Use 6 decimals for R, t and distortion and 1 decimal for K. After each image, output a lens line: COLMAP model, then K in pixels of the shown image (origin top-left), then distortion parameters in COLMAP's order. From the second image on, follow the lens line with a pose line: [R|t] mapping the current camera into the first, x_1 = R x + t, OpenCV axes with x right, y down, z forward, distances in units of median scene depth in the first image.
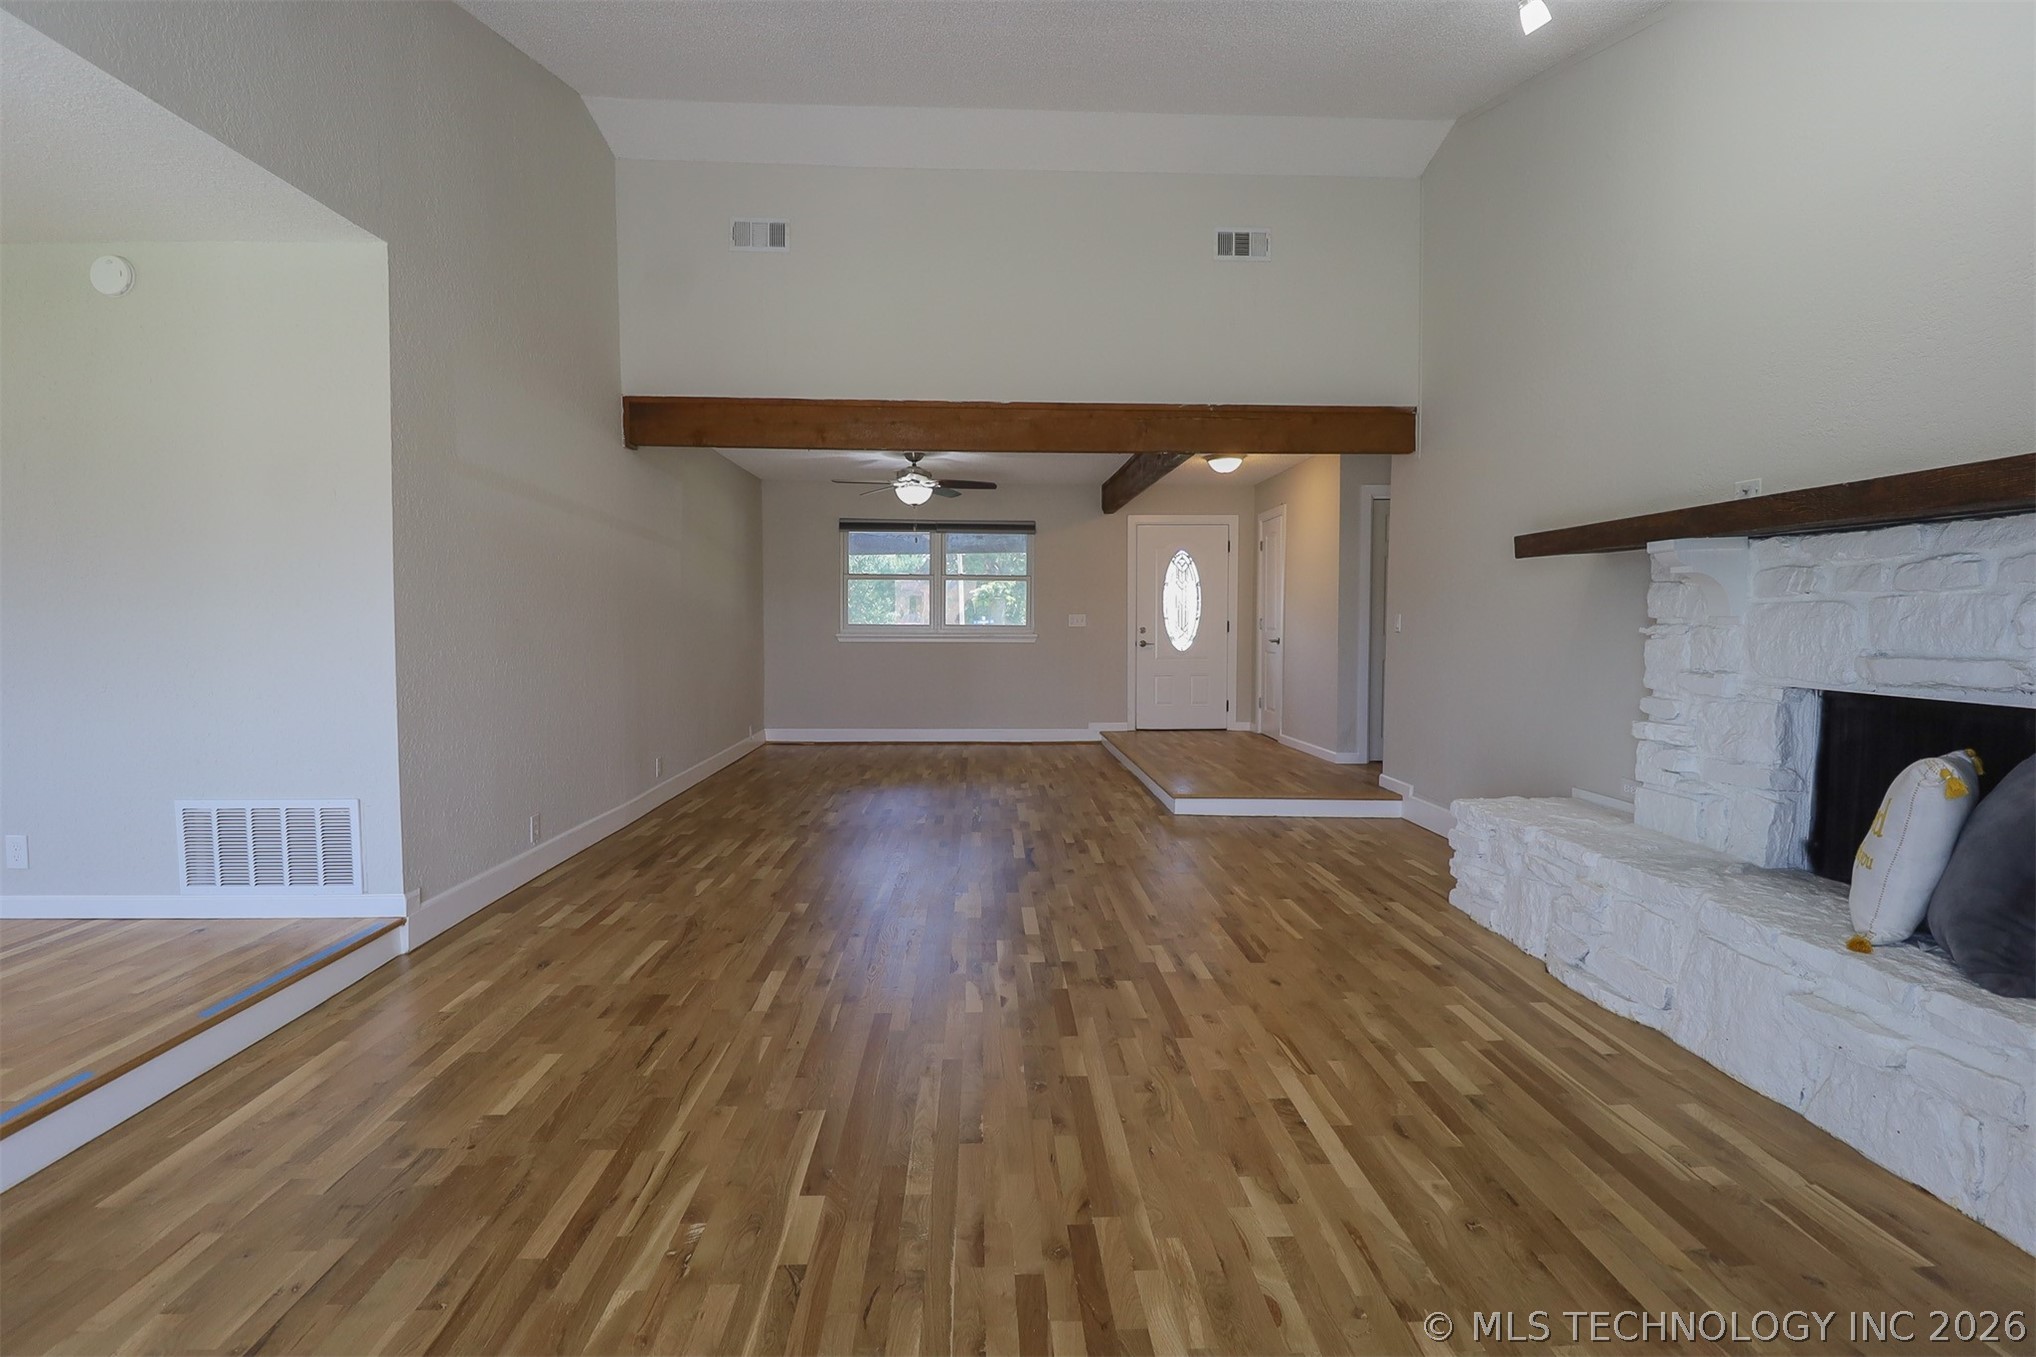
lens RADIAL K [[943.2, 0, 1013.3], [0, 943.2, 659.3], [0, 0, 1]] dist [0.000896, -0.014311]
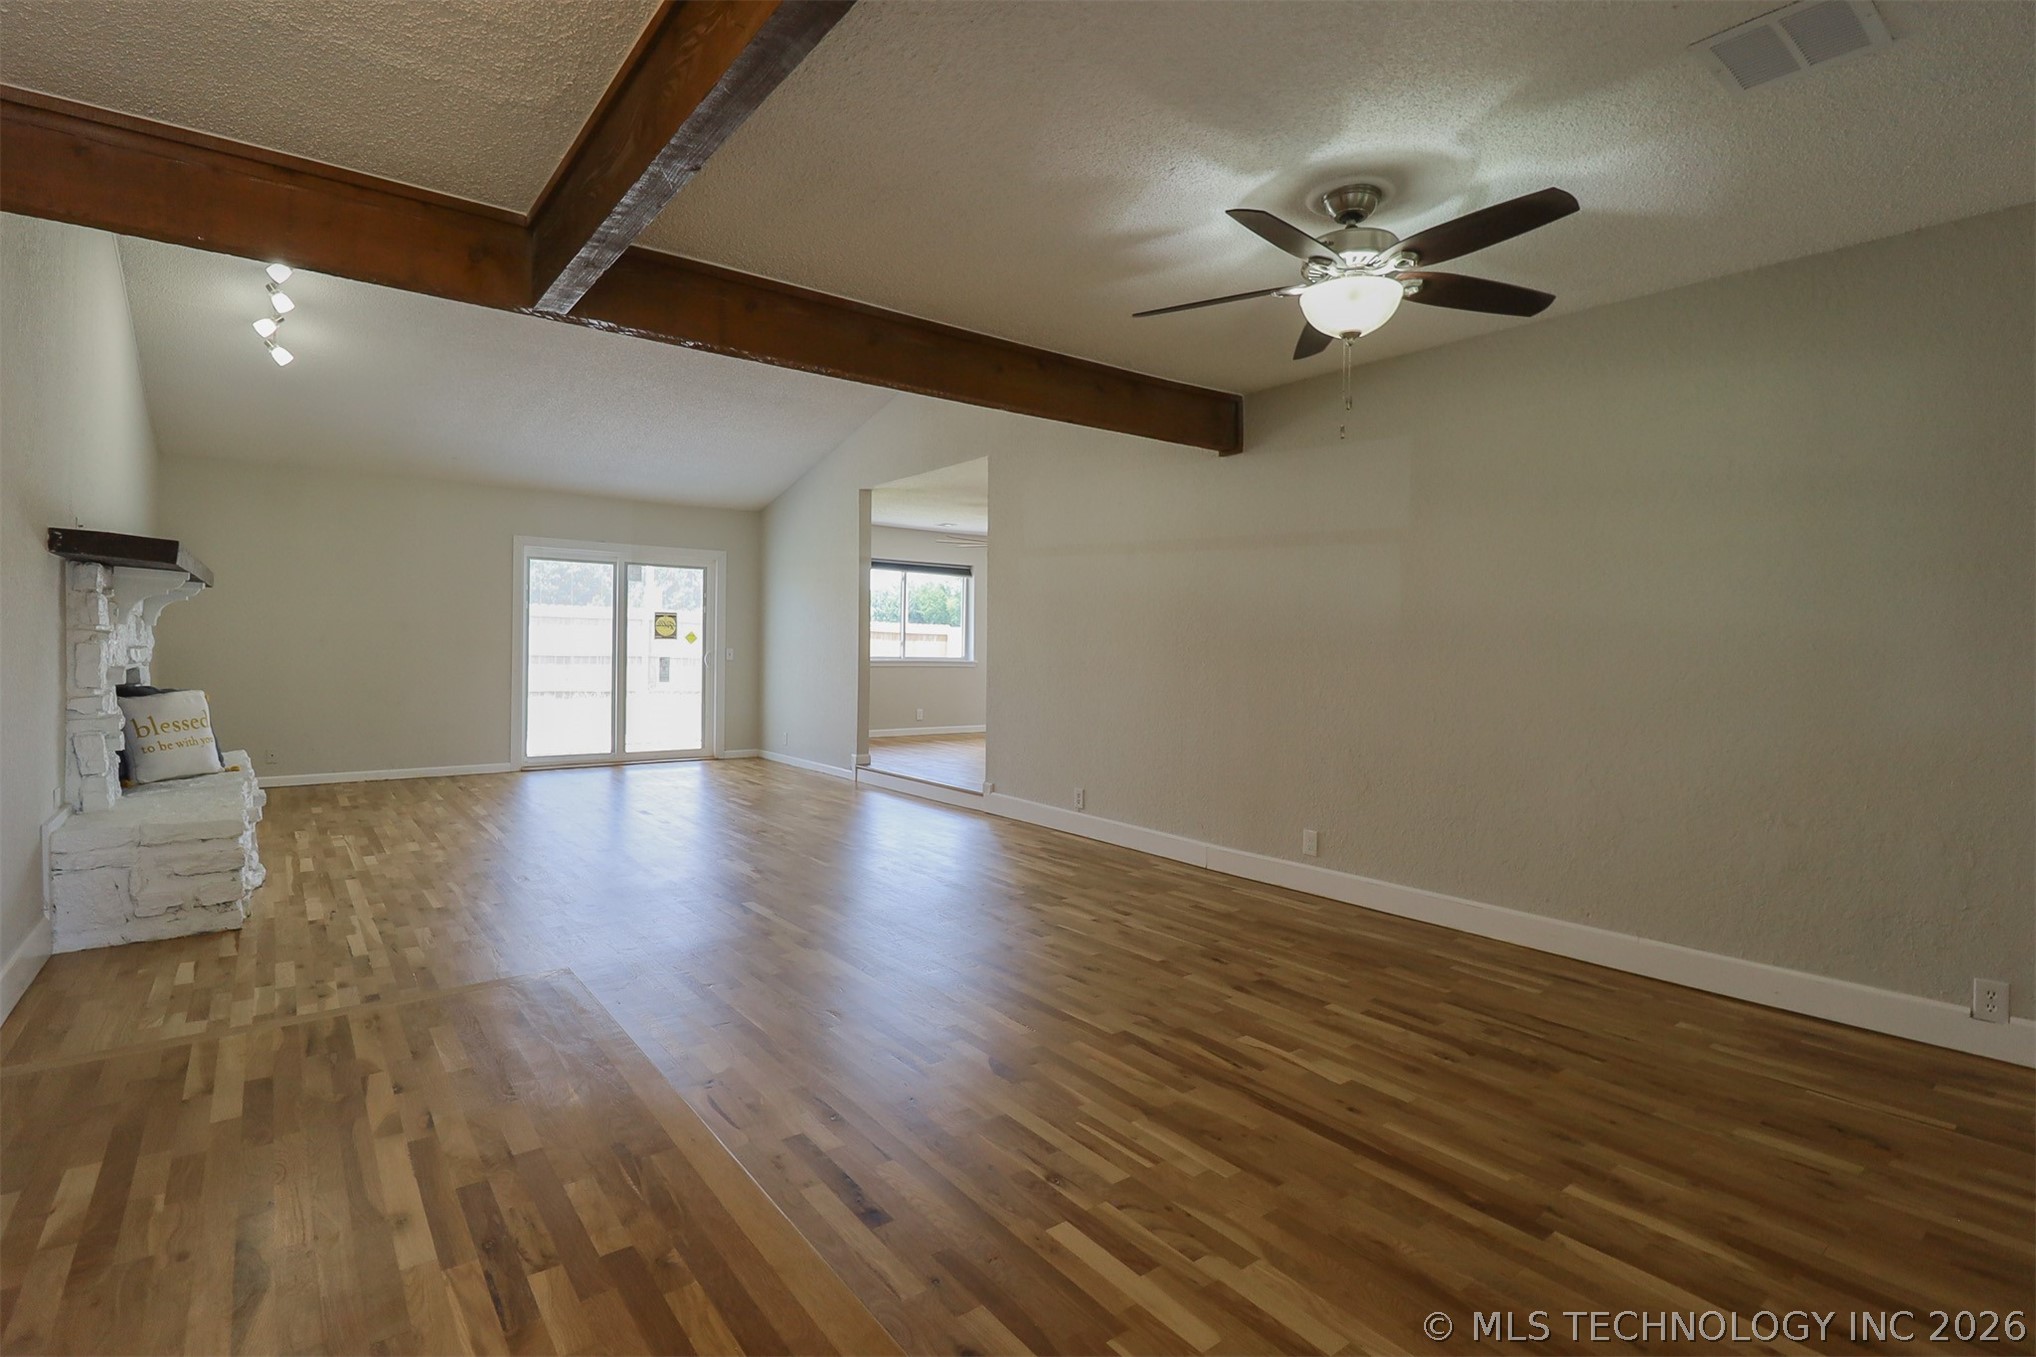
lens RADIAL K [[977.6, 0, 1027.3], [0, 977.6, 648.7], [0, 0, 1]] dist [0.002296, -0.015956]
pose [[-0.810892, -0.008206, -0.585138, 0.429725], [-0.039970, 0.998343, 0.041391, -0.100739], [0.583829, 0.056952, -0.809877, 2.422060]]
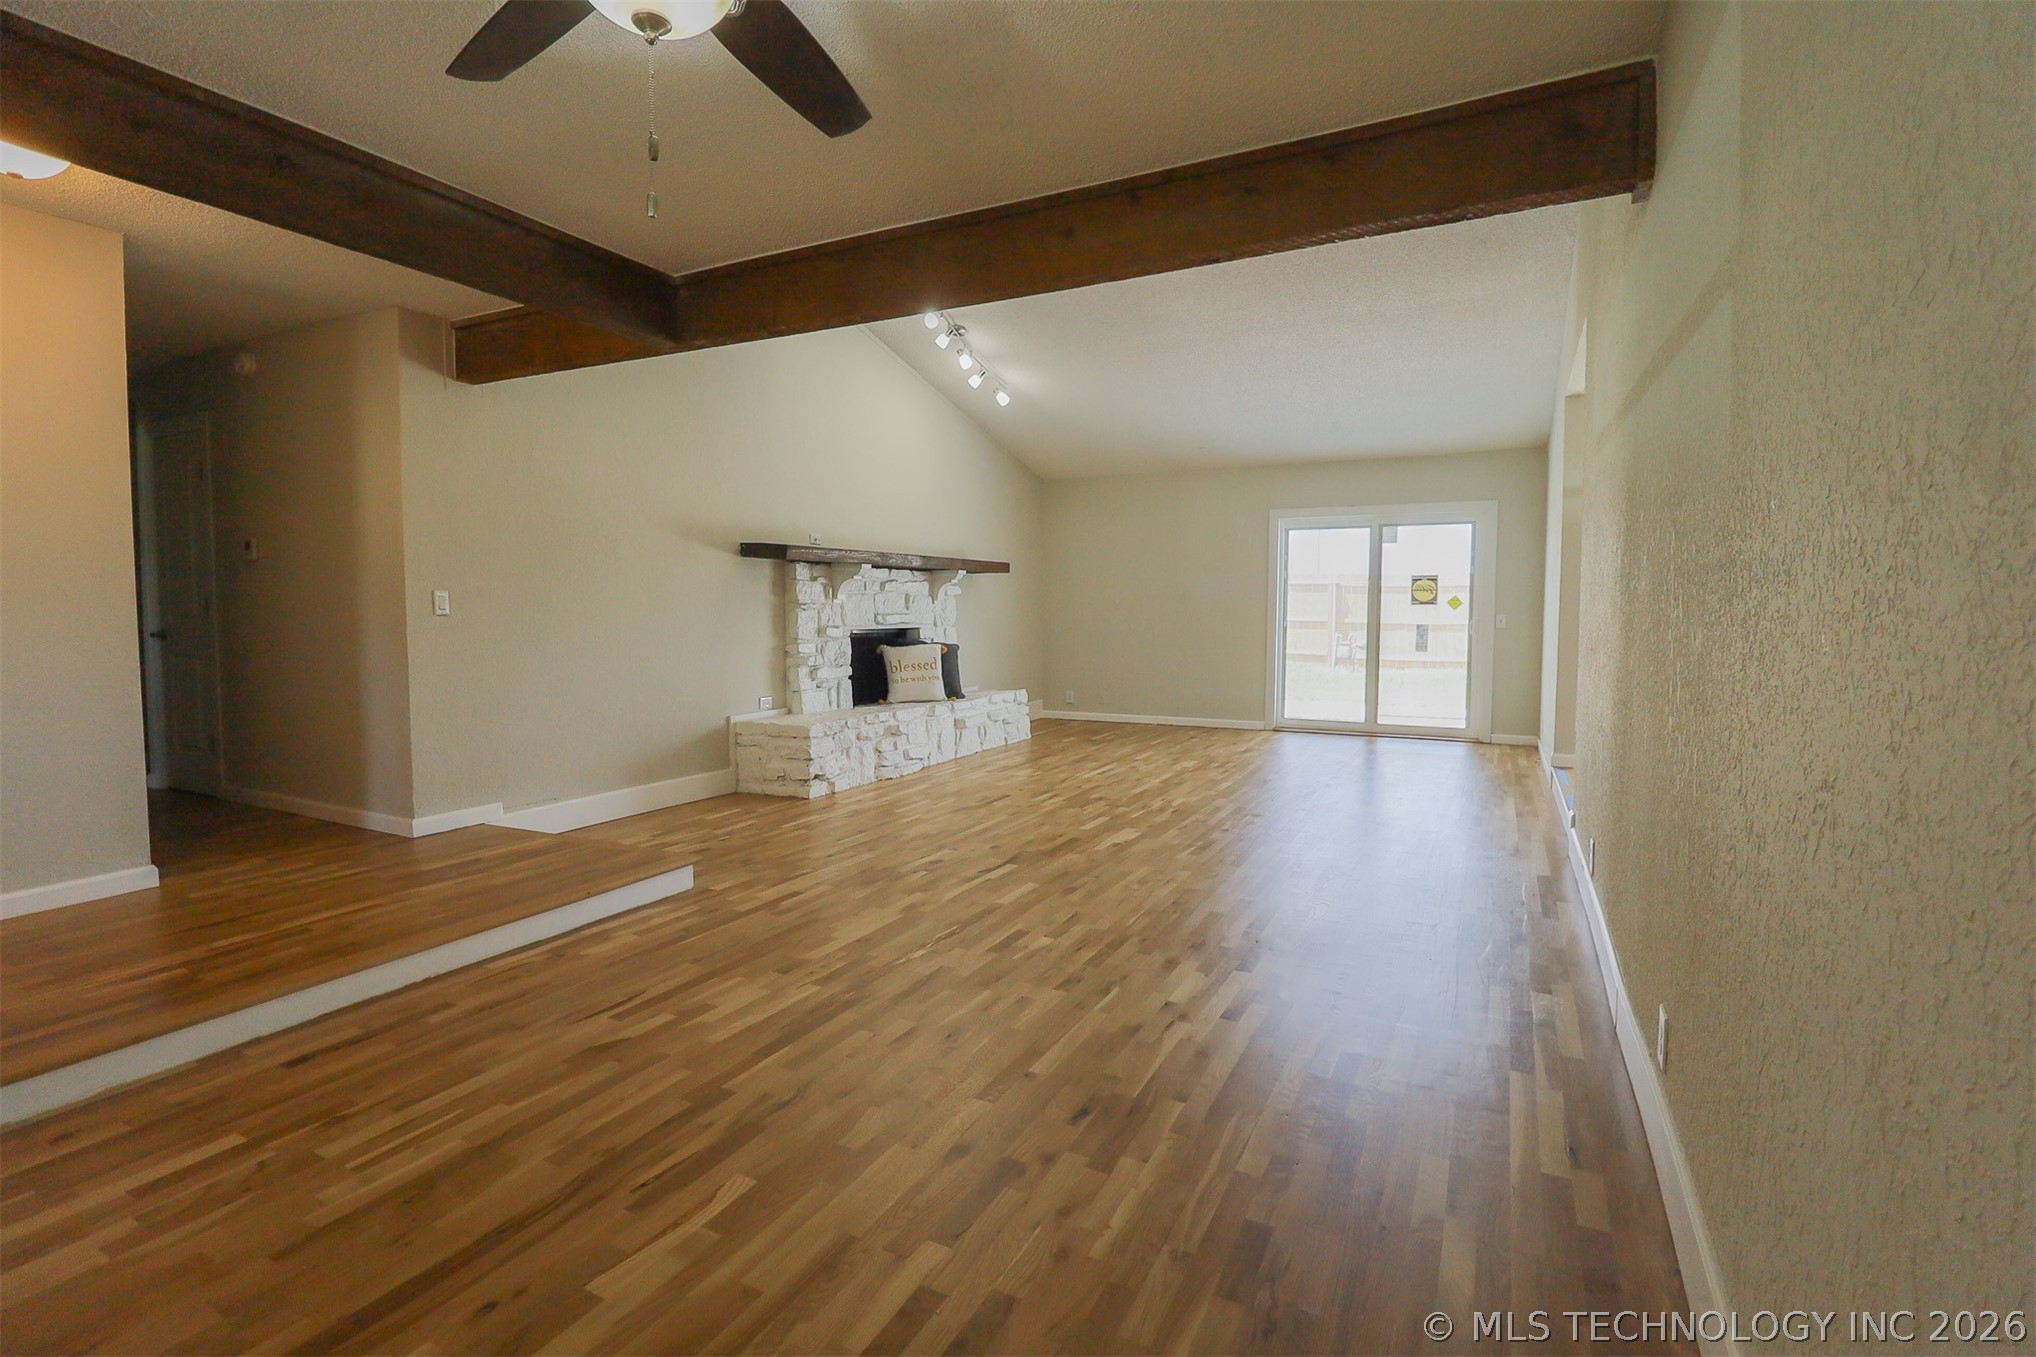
lens RADIAL K [[943.2, 0, 1013.3], [0, 943.2, 659.3], [0, 0, 1]] dist [0.000896, -0.014311]
pose [[-0.871887, -0.025305, 0.489053, -0.541781], [0.022811, 0.995481, 0.092176, -0.082786], [-0.489176, 0.091523, -0.867370, 2.245554]]
